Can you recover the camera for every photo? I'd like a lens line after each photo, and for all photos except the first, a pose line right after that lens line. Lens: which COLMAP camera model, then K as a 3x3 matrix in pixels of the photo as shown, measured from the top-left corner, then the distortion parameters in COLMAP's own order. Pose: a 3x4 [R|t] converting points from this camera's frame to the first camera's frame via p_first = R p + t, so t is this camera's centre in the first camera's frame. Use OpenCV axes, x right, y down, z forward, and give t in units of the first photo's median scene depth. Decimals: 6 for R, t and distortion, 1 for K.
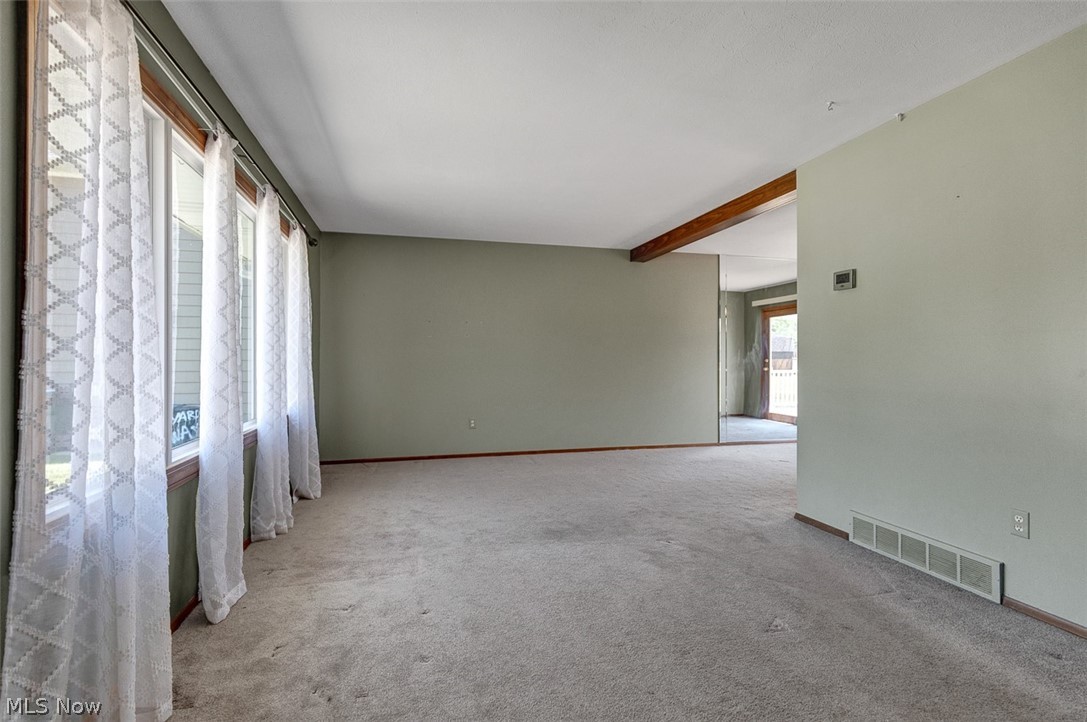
lens RADIAL K [[499.0, 0, 552.4], [0, 499.0, 356.8], [0, 0, 1]] dist [0.013586, -0.001656]
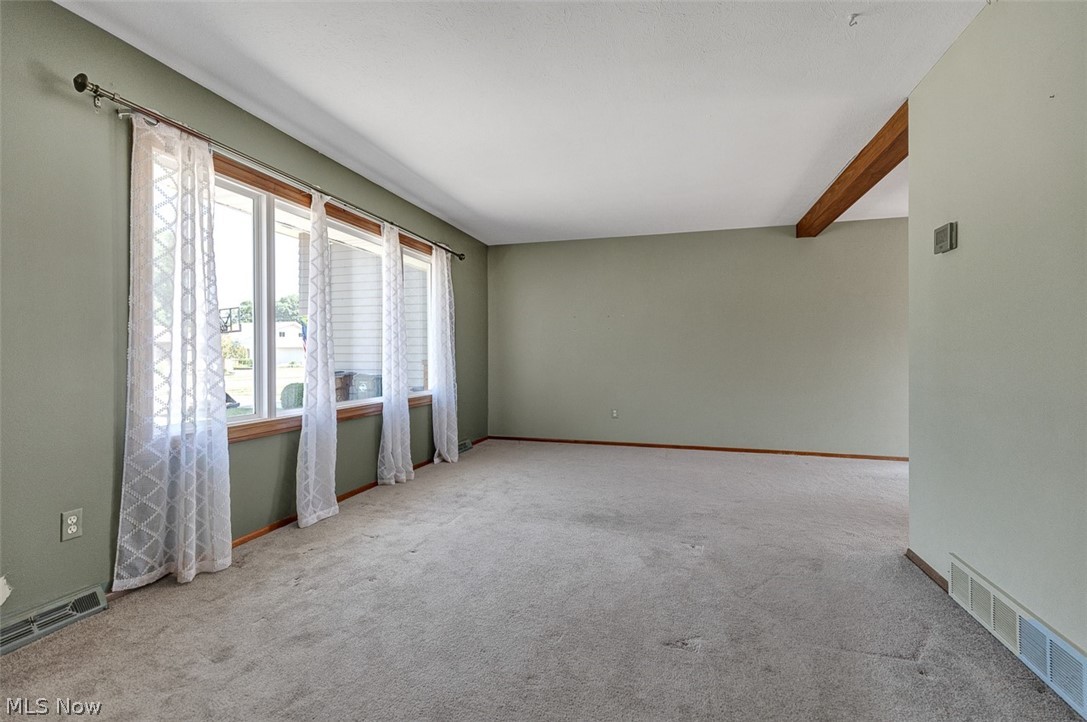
lens RADIAL K [[499.0, 0, 557.9], [0, 499.0, 357.0], [0, 0, 1]] dist [0.013586, -0.001656]
pose [[0.860542, 0.002206, -0.509374, 0.496952], [0.003344, 0.999945, 0.009979, 0.010629], [0.509368, -0.010291, 0.860487, 0.082894]]
